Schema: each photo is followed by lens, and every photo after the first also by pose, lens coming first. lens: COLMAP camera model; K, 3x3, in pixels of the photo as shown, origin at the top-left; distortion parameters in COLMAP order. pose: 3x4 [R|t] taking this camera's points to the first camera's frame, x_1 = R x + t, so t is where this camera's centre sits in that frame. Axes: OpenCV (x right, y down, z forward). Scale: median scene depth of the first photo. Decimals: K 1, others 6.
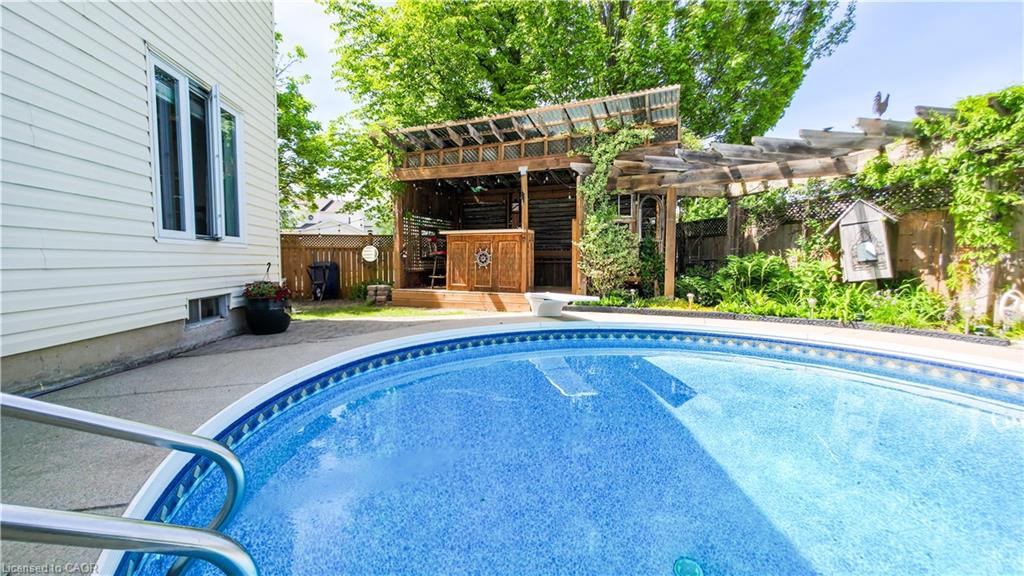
lens RADIAL K [[406.8, 0, 512.0], [0, 406.8, 288.0], [0, 0, 1]] dist [-0.000208, -0.000025]
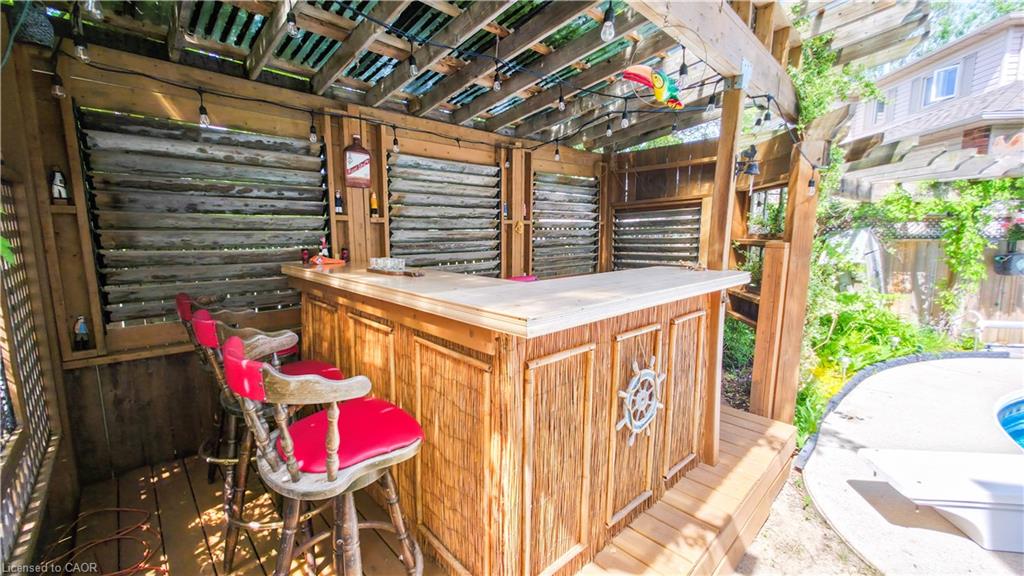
lens RADIAL K [[406.8, 0, 512.0], [0, 406.8, 288.0], [0, 0, 1]] dist [-0.000208, -0.000025]
pose [[0.405069, -0.131928, 0.904718, -0.245887], [0.065095, 0.991185, 0.115391, -0.137293], [-0.911966, 0.012151, 0.410086, 0.781310]]
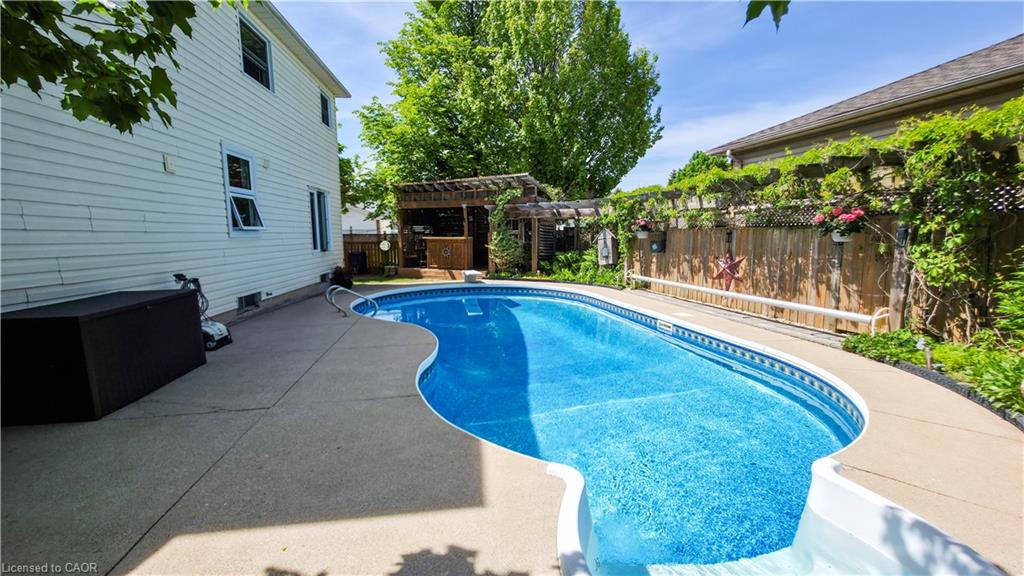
lens RADIAL K [[406.8, 0, 512.0], [0, 406.8, 288.0], [0, 0, 1]] dist [-0.000208, -0.000025]
pose [[0.999512, -0.004571, -0.030907, 0.309131], [0.006696, 0.997593, 0.069014, -0.035965], [0.030517, -0.069188, 0.997137, -0.921226]]
